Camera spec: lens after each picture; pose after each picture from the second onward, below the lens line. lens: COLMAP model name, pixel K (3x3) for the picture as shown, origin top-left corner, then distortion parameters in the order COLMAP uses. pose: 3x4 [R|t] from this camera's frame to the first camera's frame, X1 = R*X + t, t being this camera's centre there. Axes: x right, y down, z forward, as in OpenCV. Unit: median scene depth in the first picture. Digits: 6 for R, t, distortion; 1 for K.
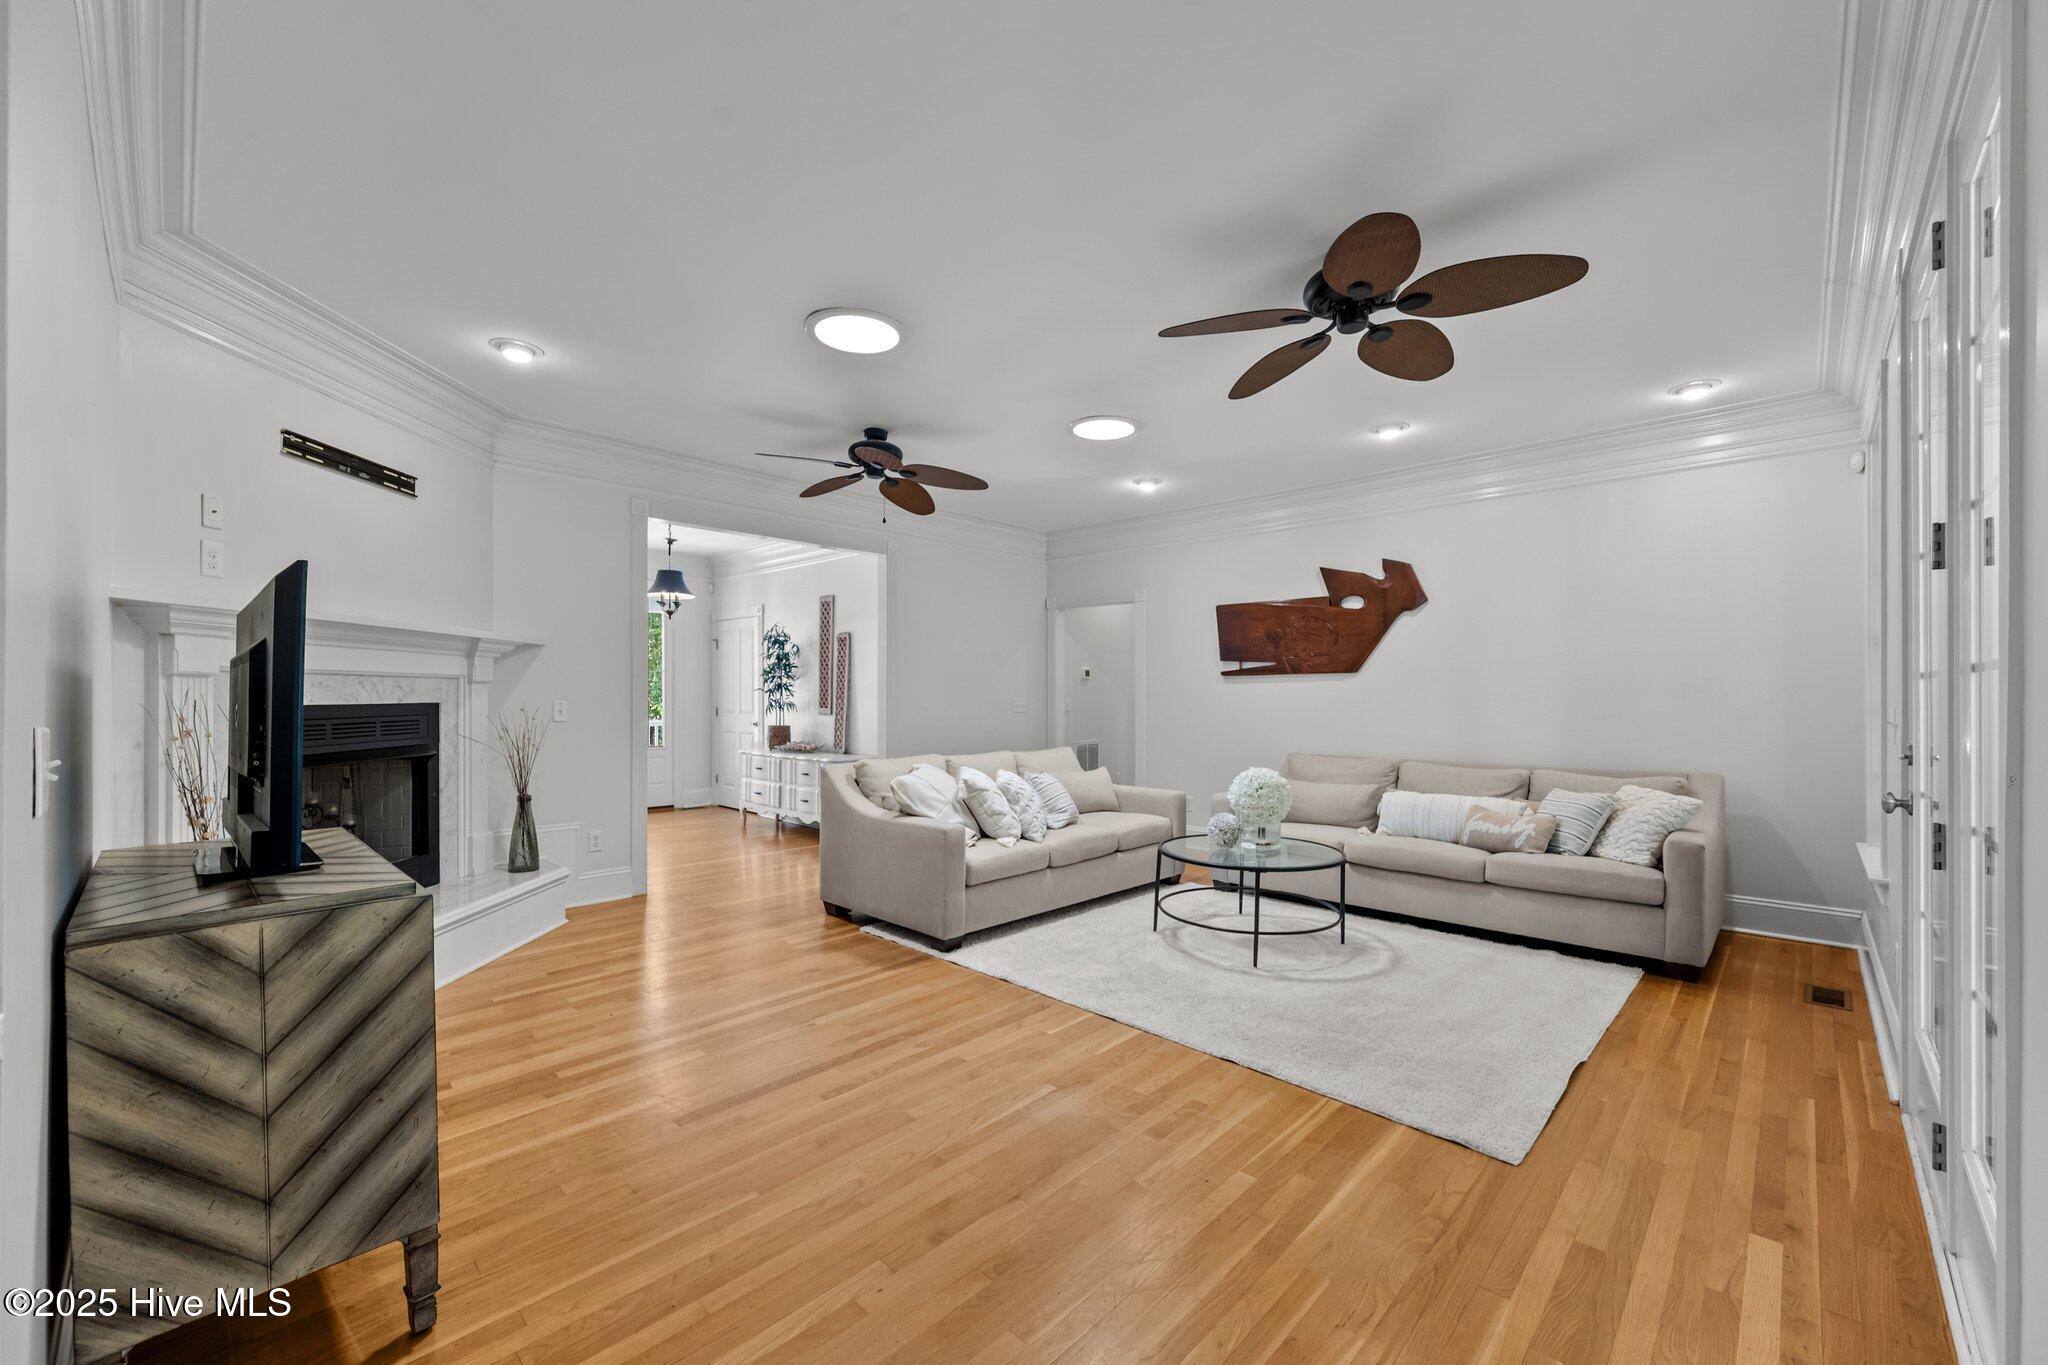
lens RADIAL K [[813.2, 0, 1019.5], [0, 813.2, 698.9], [0, 0, 1]] dist [-0.000620, -0.000412]
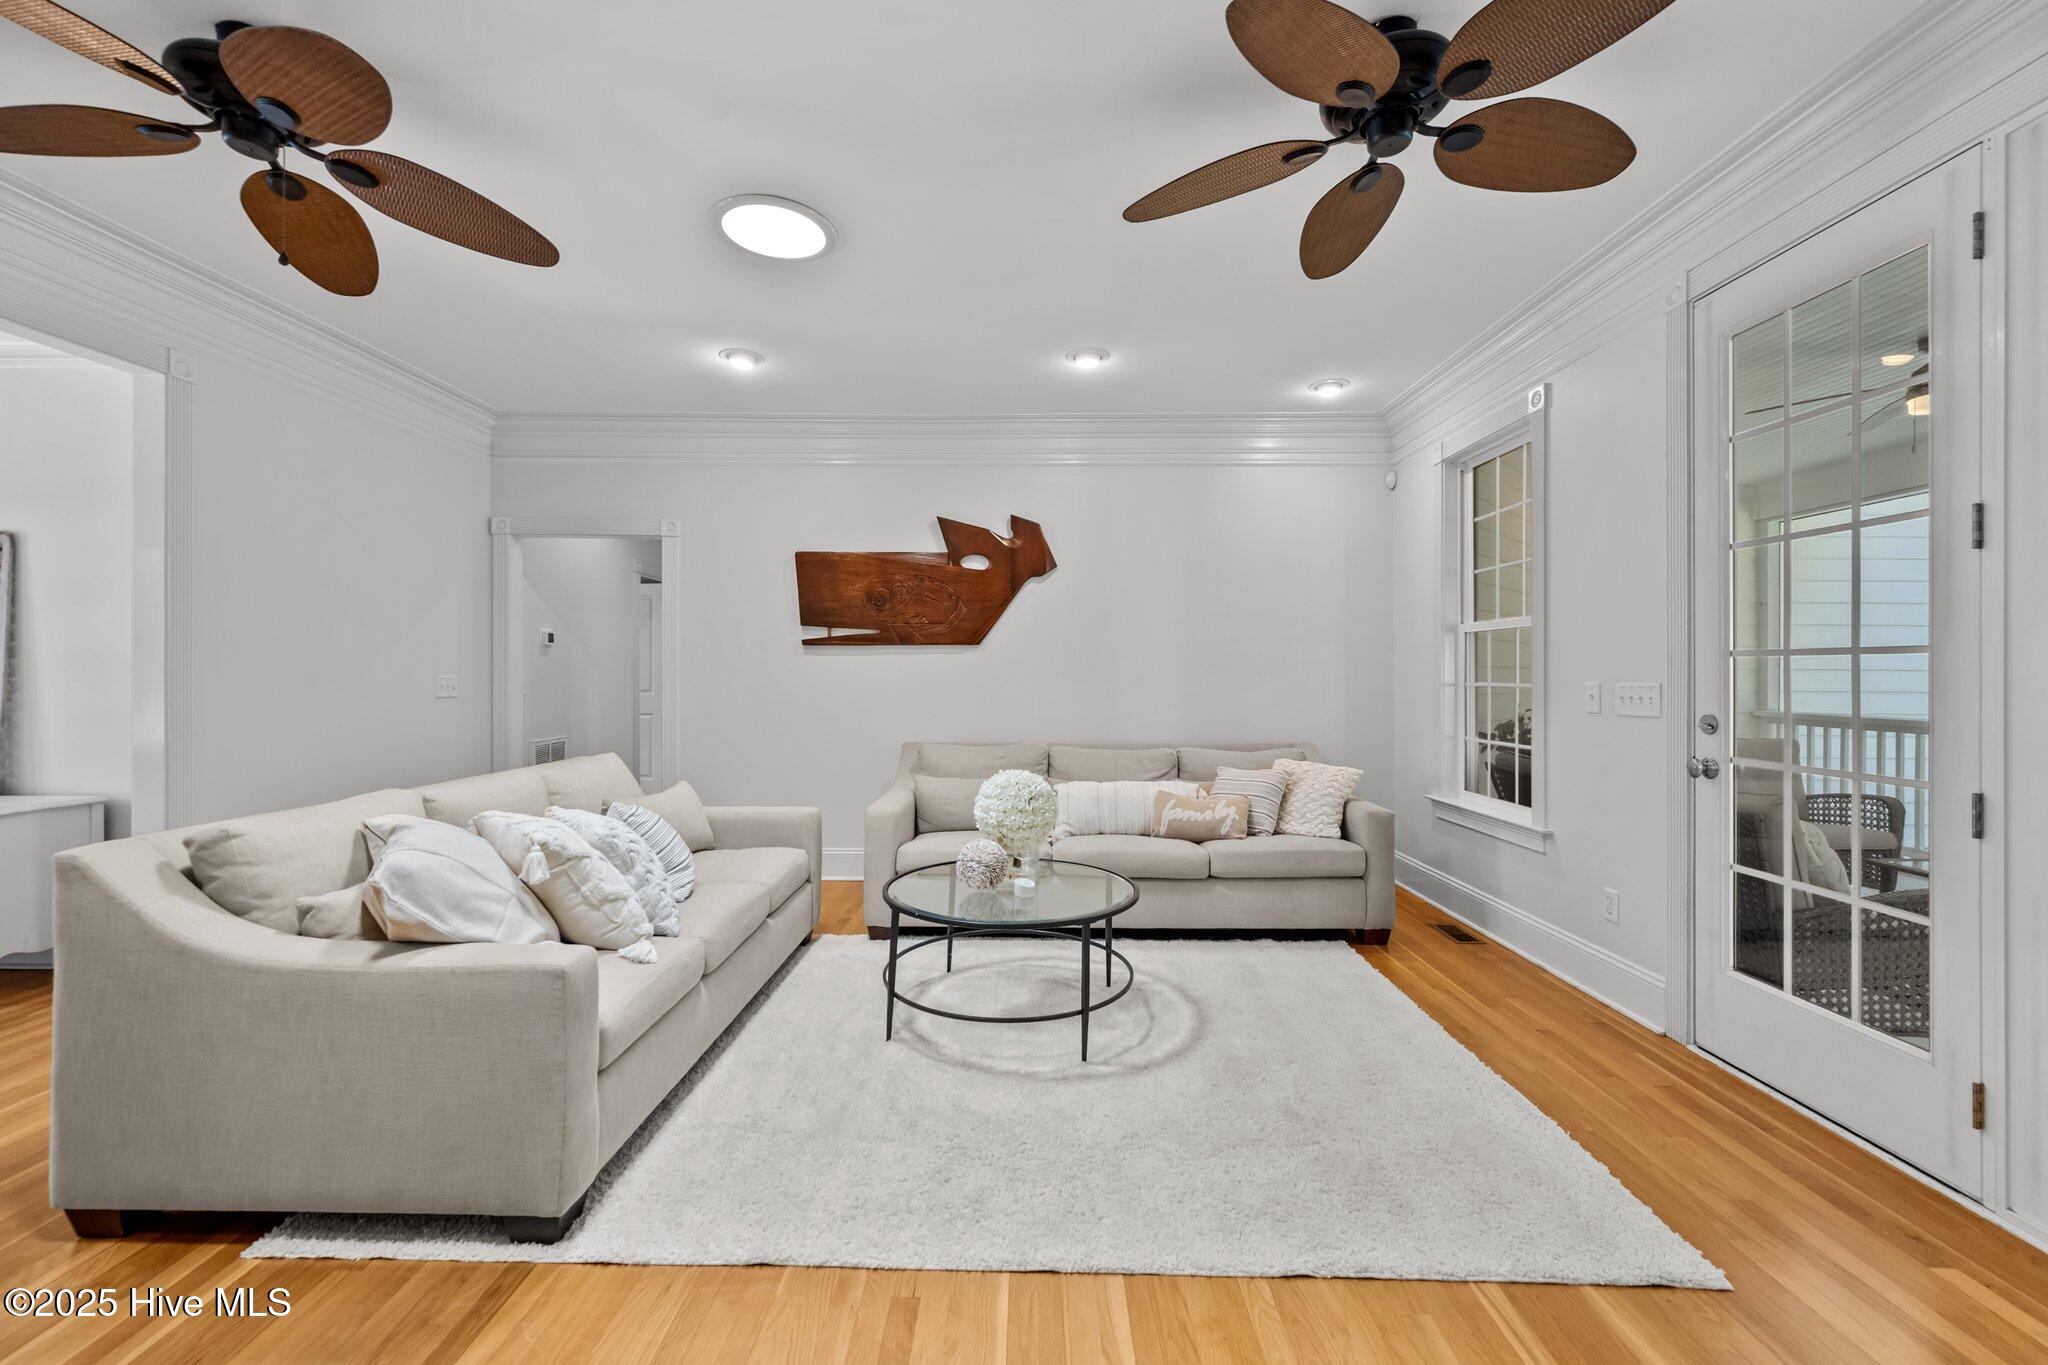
lens RADIAL K [[822.0, 0, 1024.0], [0, 822.0, 682.5], [0, 0, 1]] dist [-0.000893, -0.000085]
pose [[0.725002, -0.004930, 0.688730, -0.201843], [0.000564, 0.999978, 0.006564, 0.002213], [-0.688747, -0.004370, 0.724989, 0.468911]]
